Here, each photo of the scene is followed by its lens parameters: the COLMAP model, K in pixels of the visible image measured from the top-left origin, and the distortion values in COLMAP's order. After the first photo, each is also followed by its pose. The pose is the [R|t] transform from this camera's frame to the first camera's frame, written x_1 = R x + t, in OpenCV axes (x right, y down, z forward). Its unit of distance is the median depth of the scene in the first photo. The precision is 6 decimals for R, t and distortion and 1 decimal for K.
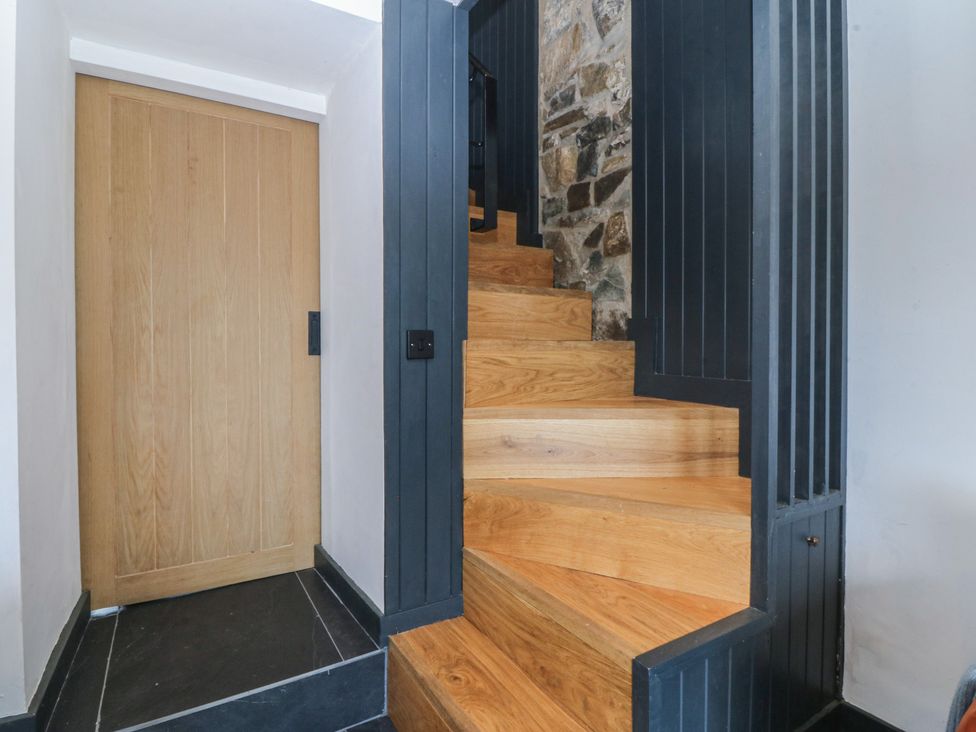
lens RADIAL K [[518.1, 0, 486.6], [0, 518.1, 355.1], [0, 0, 1]] dist [0.002105, -0.016017]
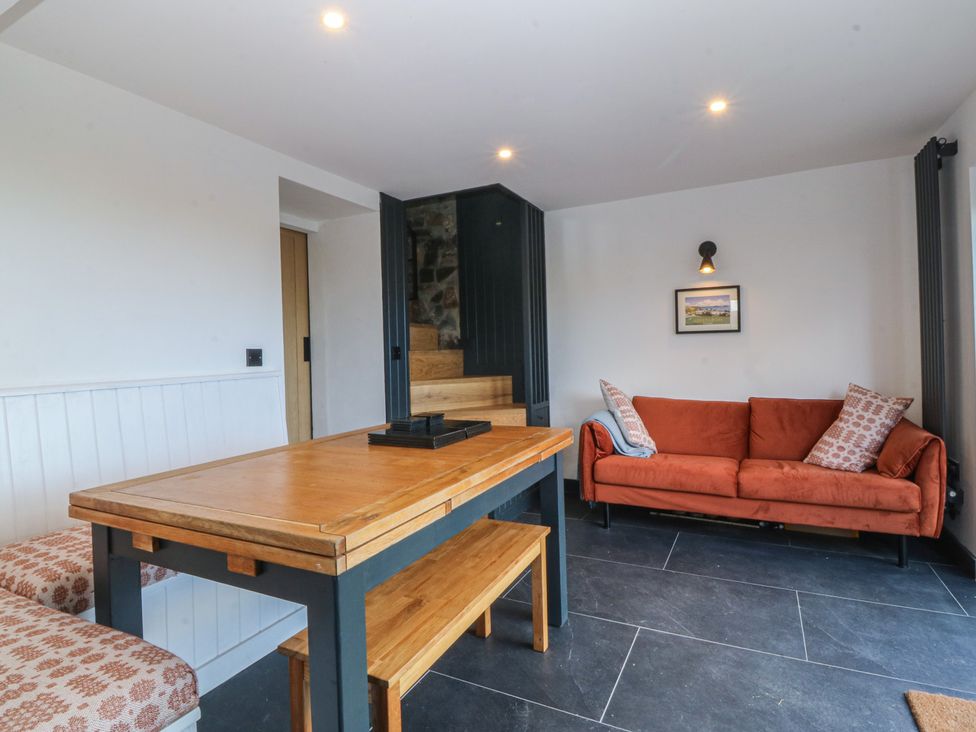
lens RADIAL K [[518.1, 0, 486.6], [0, 518.1, 355.1], [0, 0, 1]] dist [0.002105, -0.016017]
pose [[0.851714, -0.027614, 0.523278, -0.727339], [0.036552, 0.999309, -0.006758, 0.013216], [-0.522730, 0.024883, 0.852135, -0.840974]]
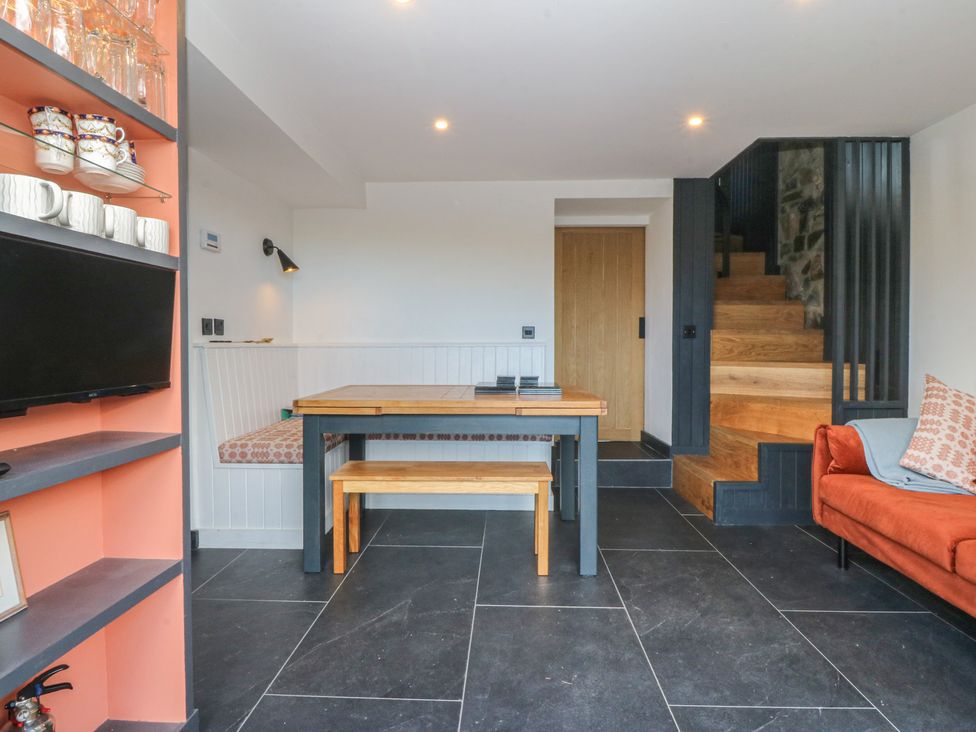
lens RADIAL K [[543.2, 0, 487.5], [0, 543.2, 348.7], [0, 0, 1]] dist [0.003541, -0.000527]
pose [[0.837547, 0.006741, -0.546324, 0.331233], [-0.009686, 0.999950, -0.002511, 0.051764], [0.546280, 0.007394, 0.837570, -1.133245]]
